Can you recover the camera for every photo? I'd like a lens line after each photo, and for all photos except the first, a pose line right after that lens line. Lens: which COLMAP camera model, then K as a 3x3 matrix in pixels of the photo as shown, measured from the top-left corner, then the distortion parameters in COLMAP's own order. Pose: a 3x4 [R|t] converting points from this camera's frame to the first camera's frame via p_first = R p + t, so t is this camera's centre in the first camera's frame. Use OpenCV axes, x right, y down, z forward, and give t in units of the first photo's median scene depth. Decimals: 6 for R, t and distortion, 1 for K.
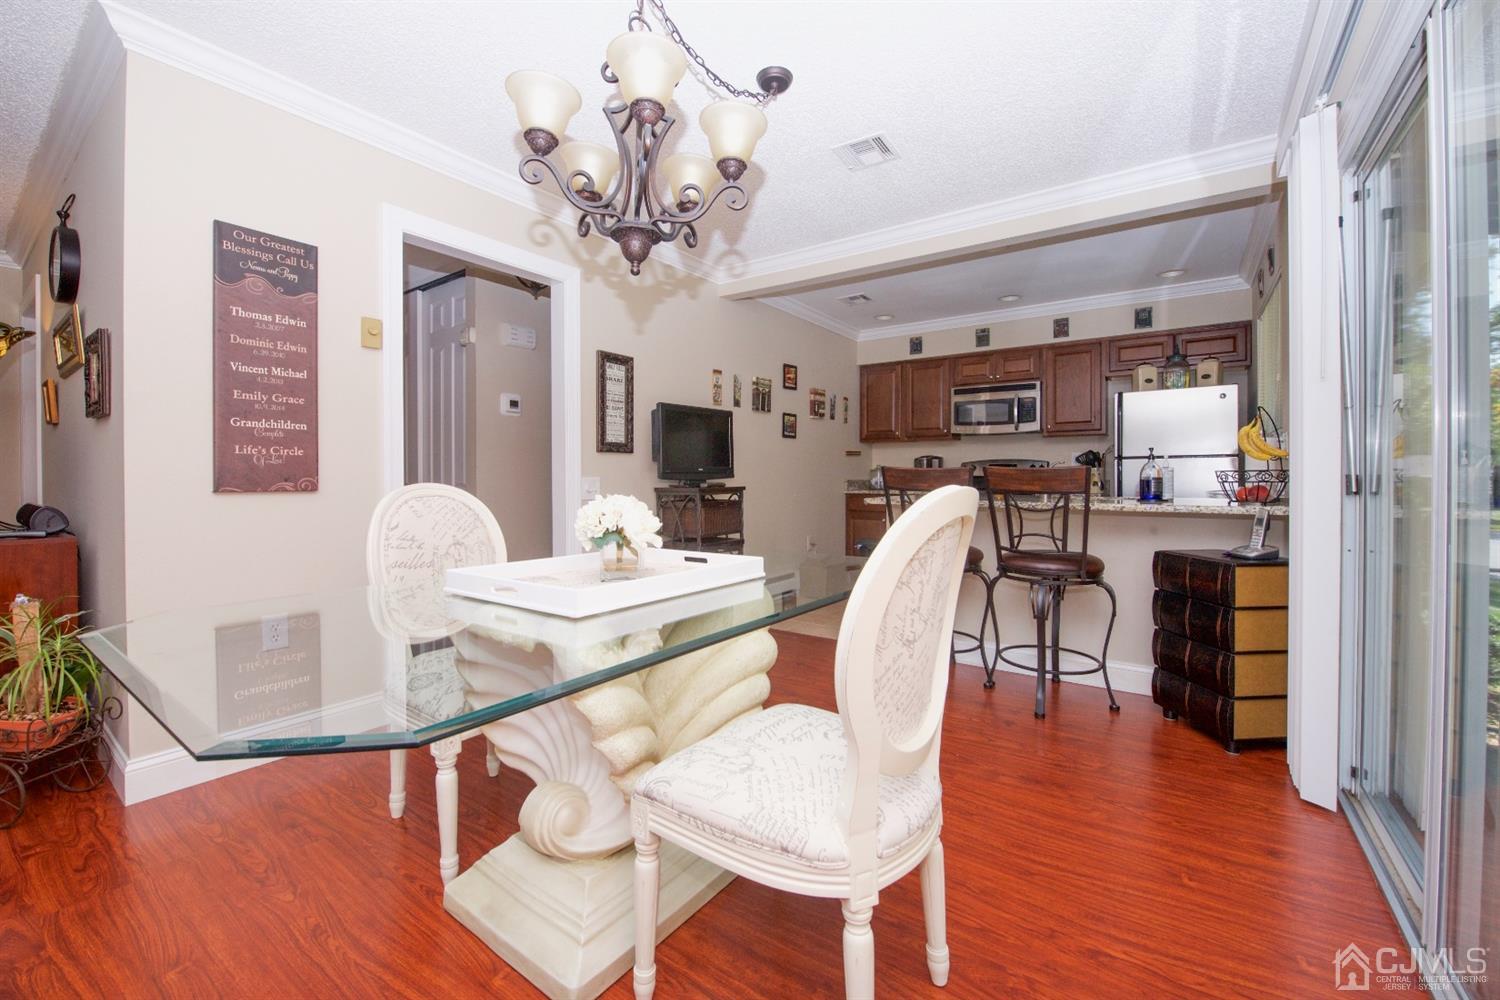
lens RADIAL K [[601.7, 0, 787.1], [0, 601.7, 479.1], [0, 0, 1]] dist [-0.000775, -0.000201]
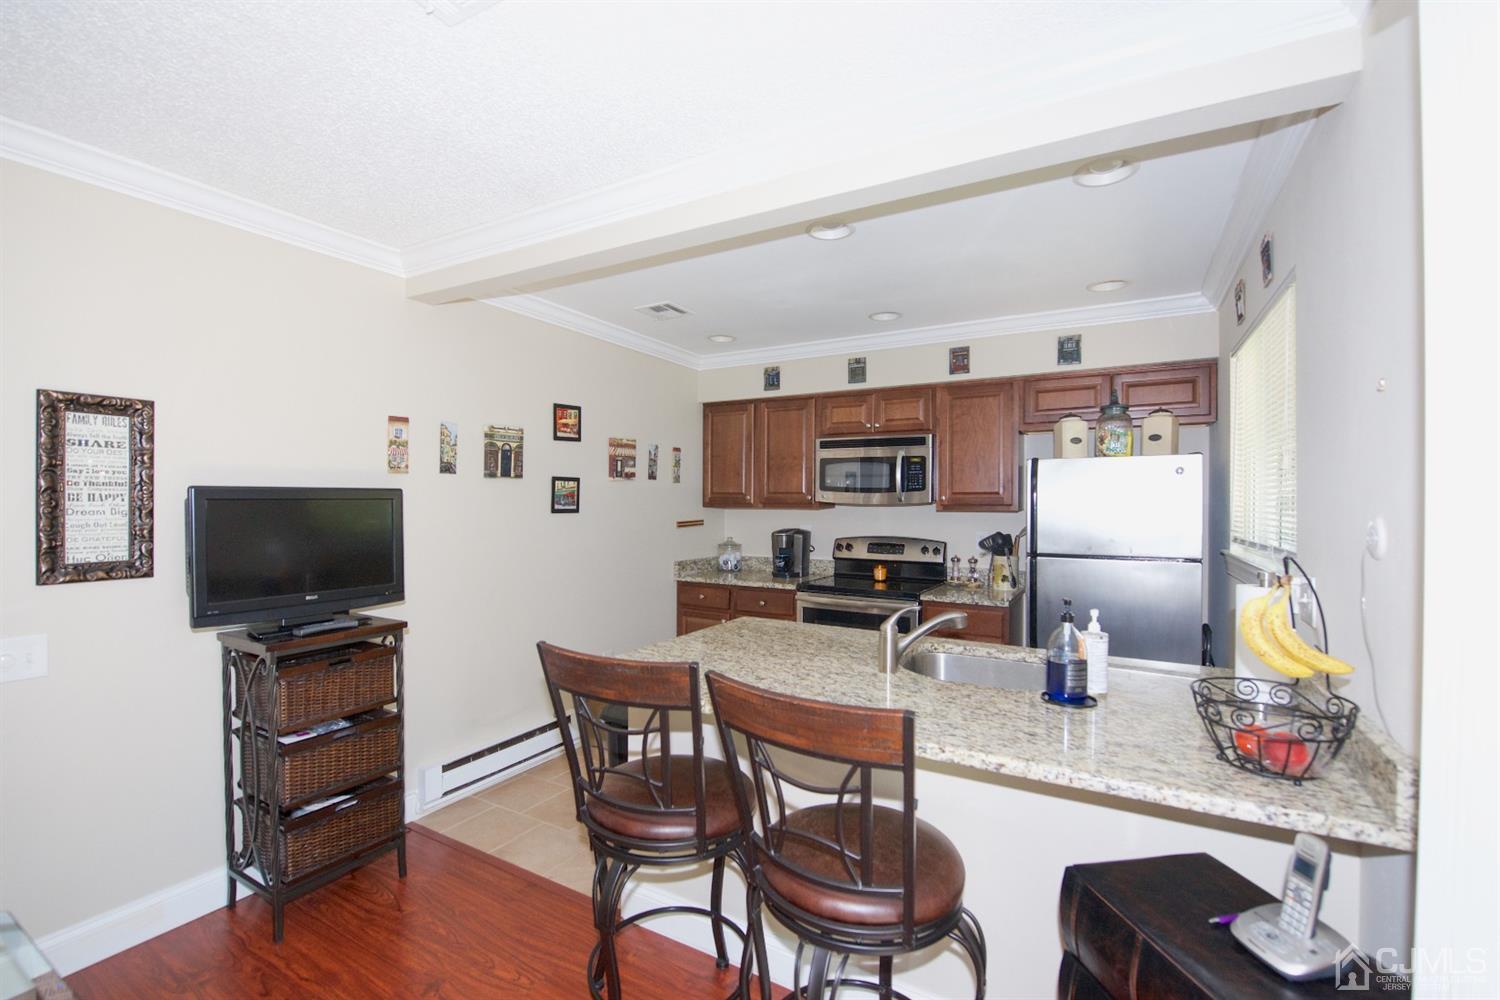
lens RADIAL K [[639.2, 0, 767.5], [0, 639.2, 499.4], [0, 0, 1]] dist [-0.001635, -0.000508]
pose [[0.997114, 0.009197, 0.075358, 0.177841], [-0.008359, 0.999900, -0.011423, -0.078383], [-0.075455, 0.010760, 0.997091, 0.271738]]
